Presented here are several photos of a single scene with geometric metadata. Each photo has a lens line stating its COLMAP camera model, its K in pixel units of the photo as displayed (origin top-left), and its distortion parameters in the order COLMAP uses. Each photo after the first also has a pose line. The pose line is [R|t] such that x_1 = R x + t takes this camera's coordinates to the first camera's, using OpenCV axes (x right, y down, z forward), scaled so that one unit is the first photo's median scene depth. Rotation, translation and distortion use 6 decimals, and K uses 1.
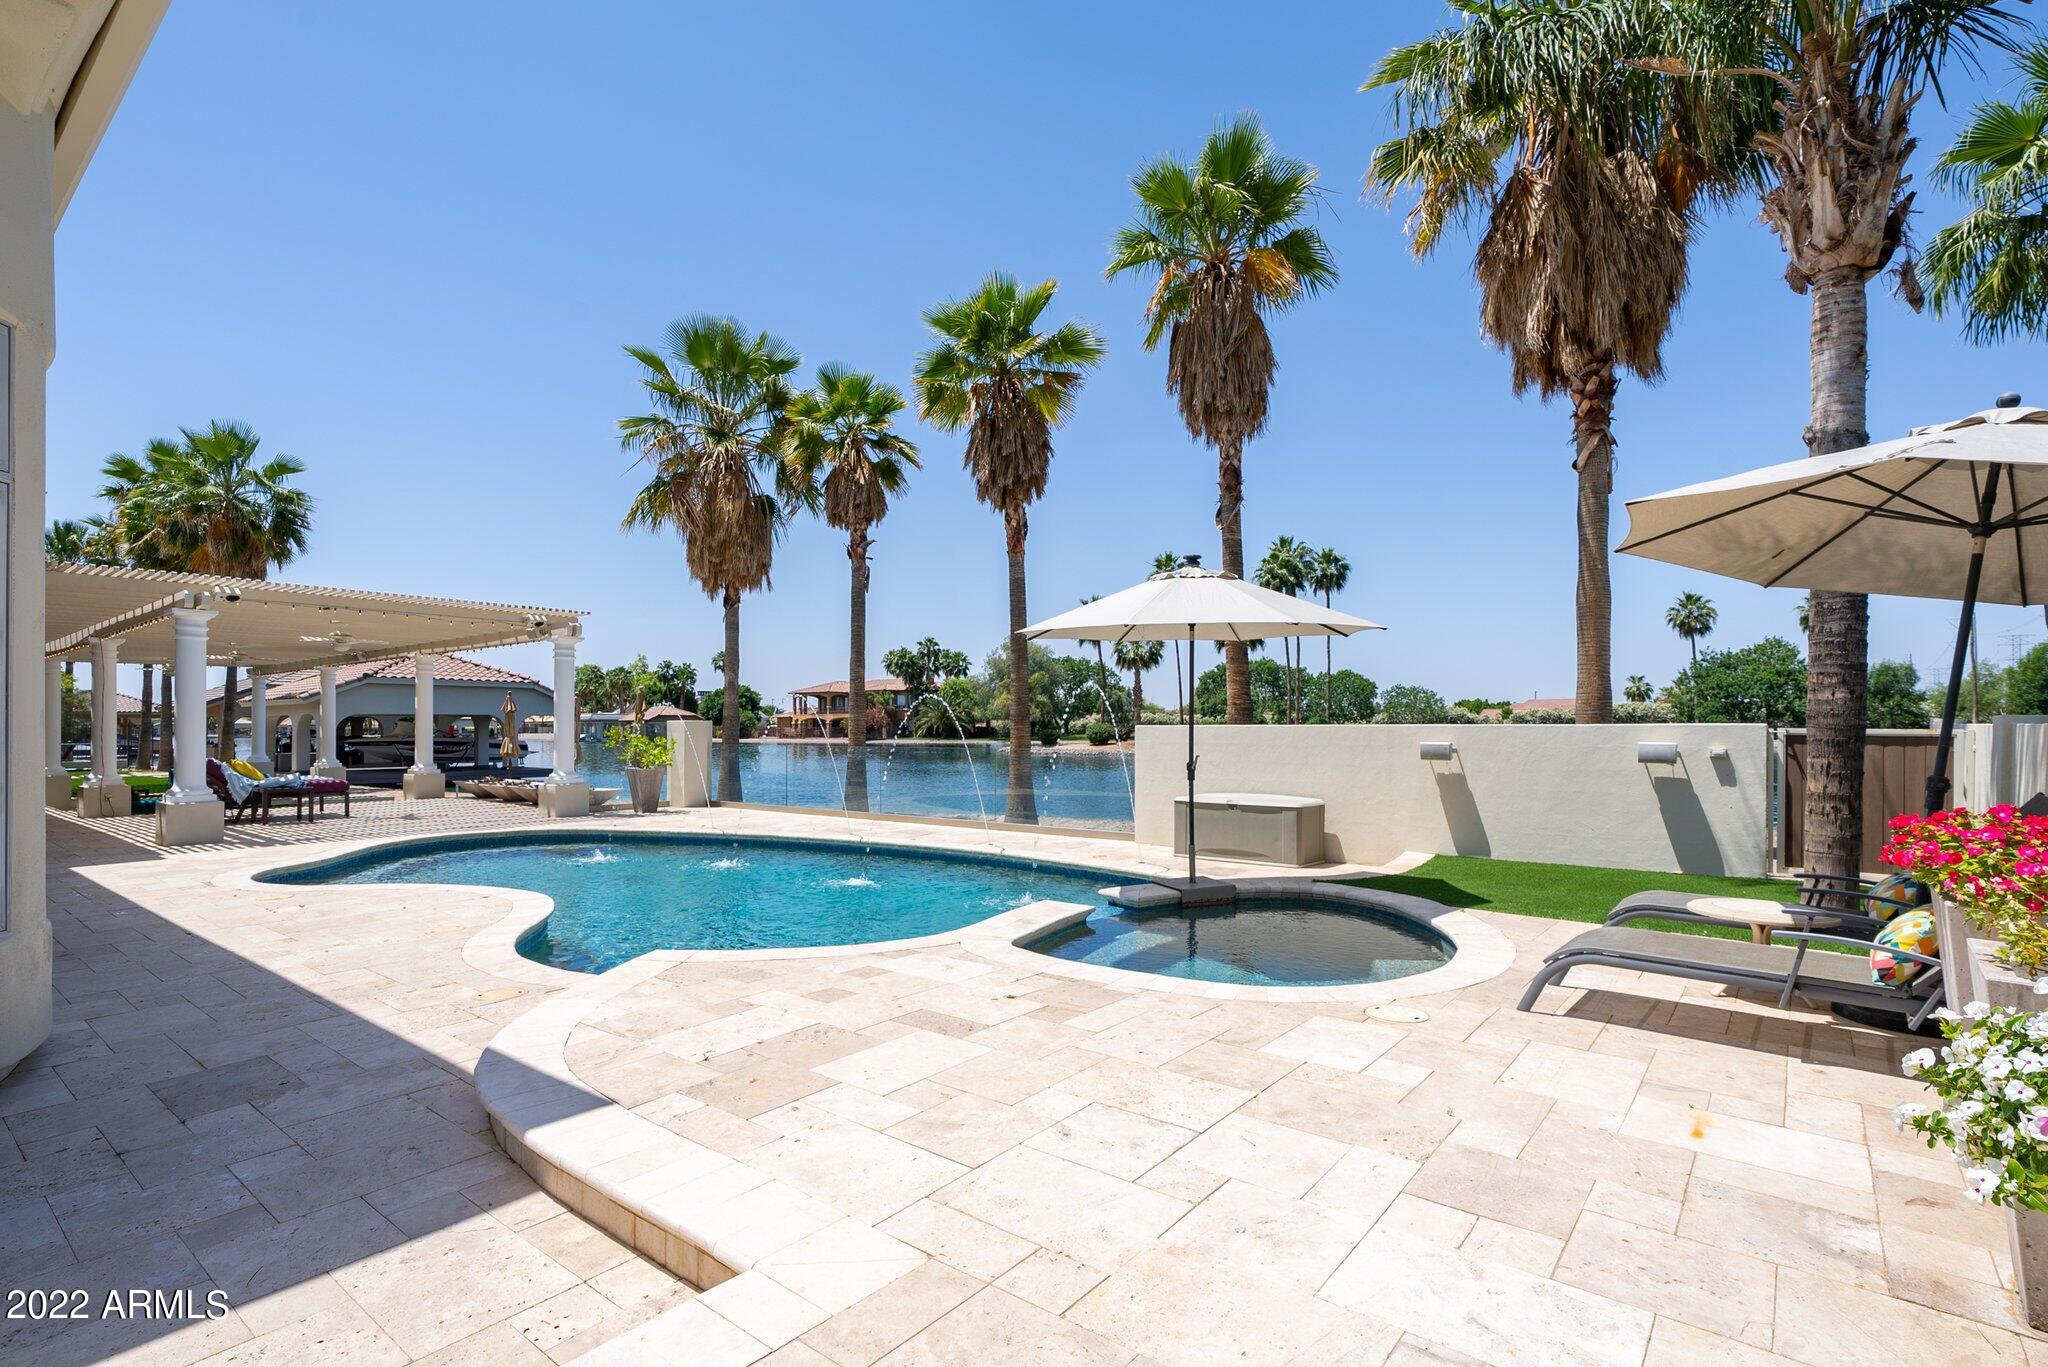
lens RADIAL K [[974.6, 0, 1028.5], [0, 974.6, 731.0], [0, 0, 1]] dist [0.000280, -0.000045]
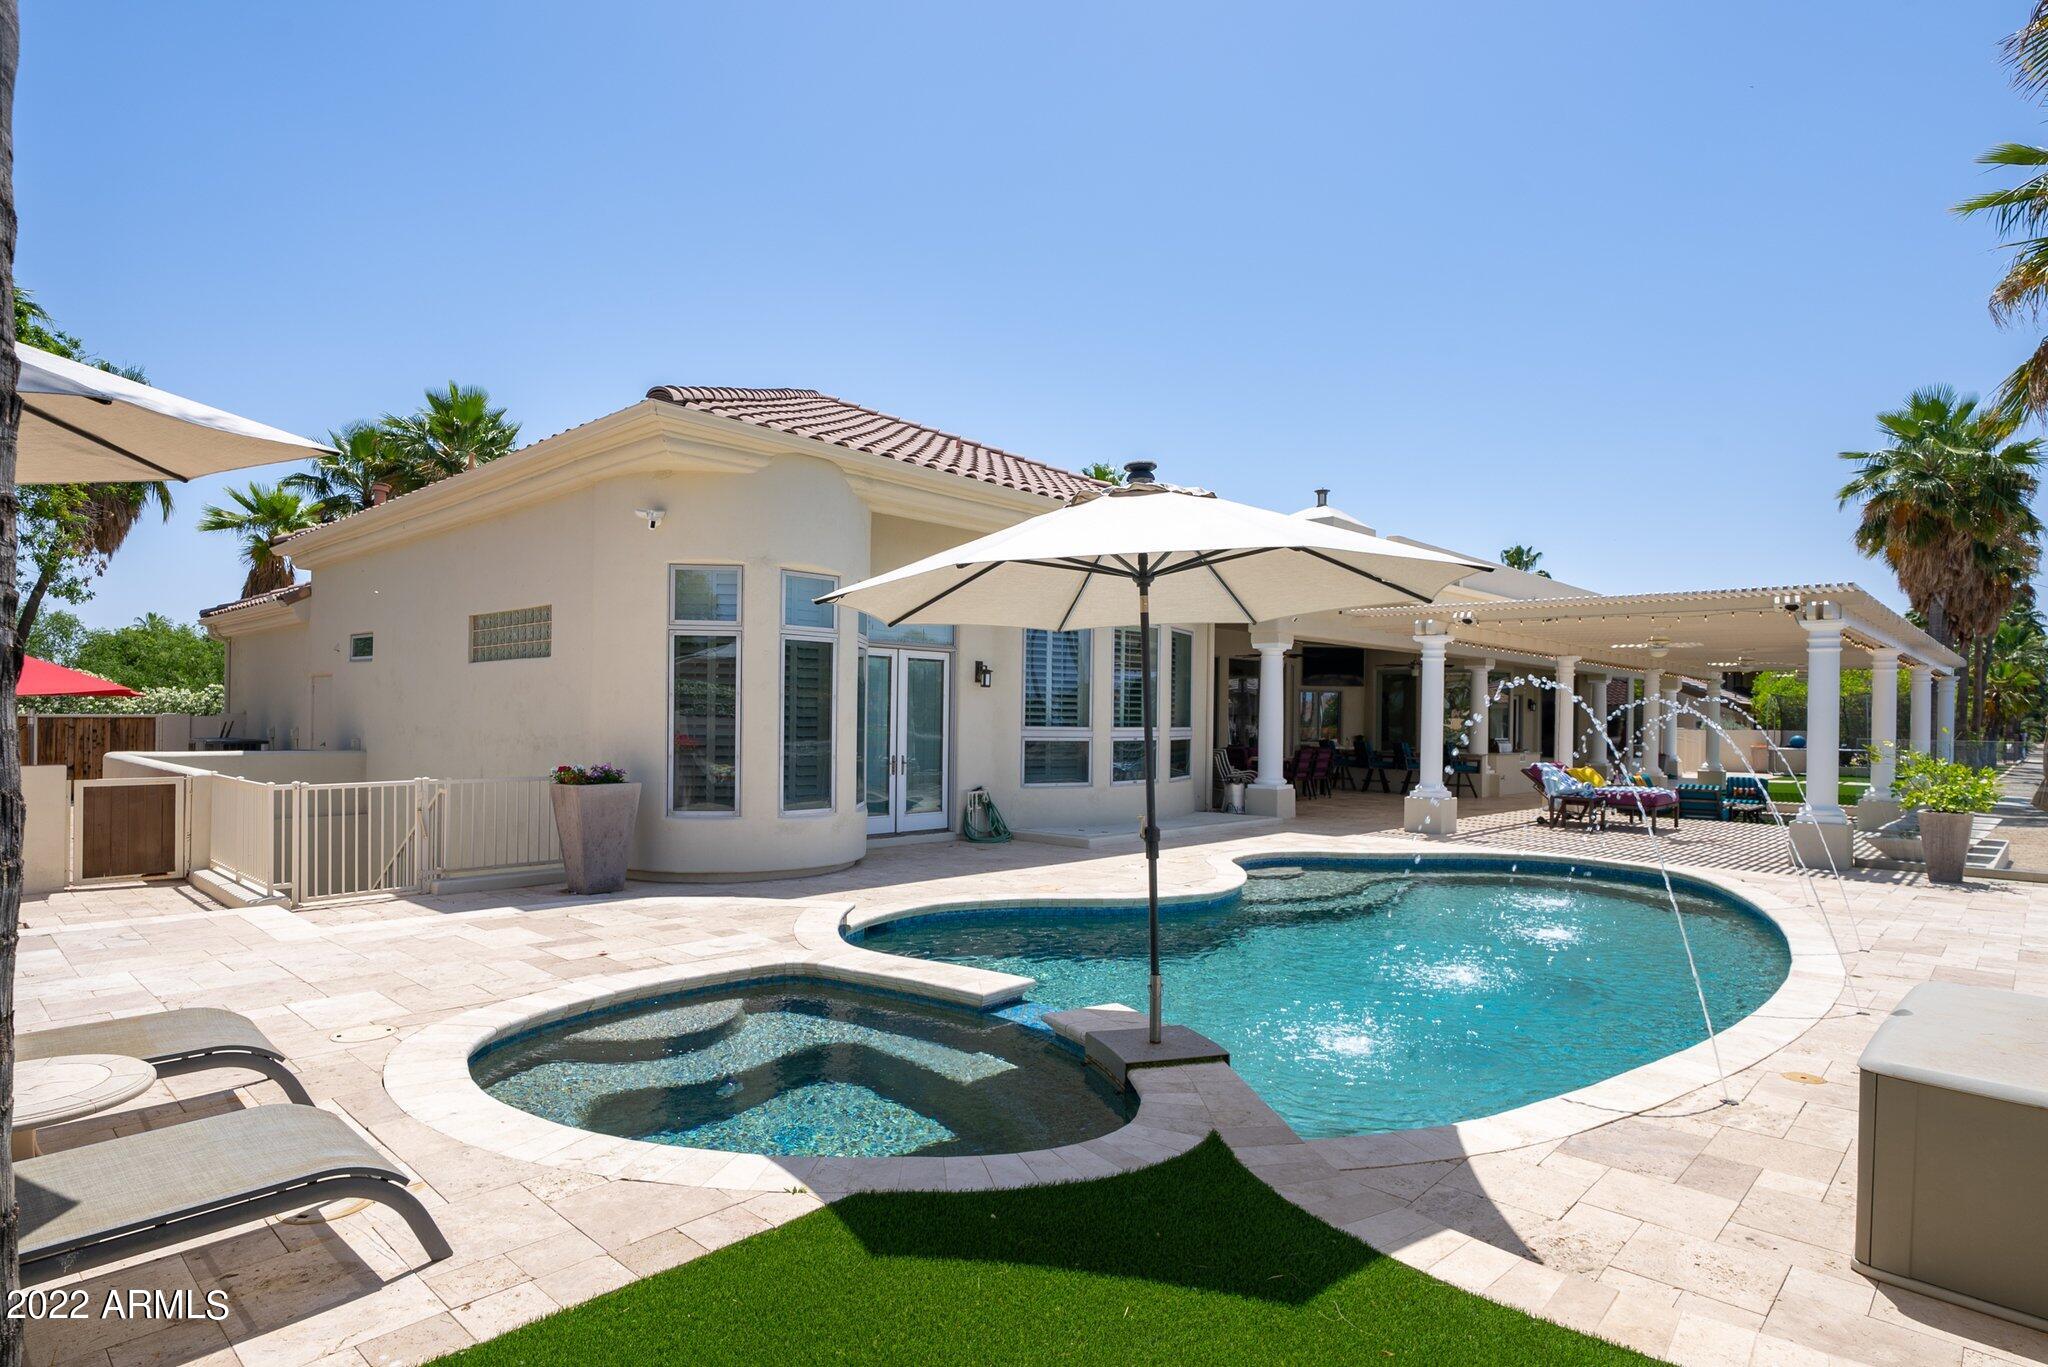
lens RADIAL K [[1080.4, 0, 1023.2], [0, 1080.4, 721.6], [0, 0, 1]] dist [0.001487, 0.000984]
pose [[-0.082377, 0.006149, -0.996582, 1.457378], [-0.017015, 0.999827, 0.007576, -0.060702], [0.996456, 0.017581, -0.082258, 1.781299]]
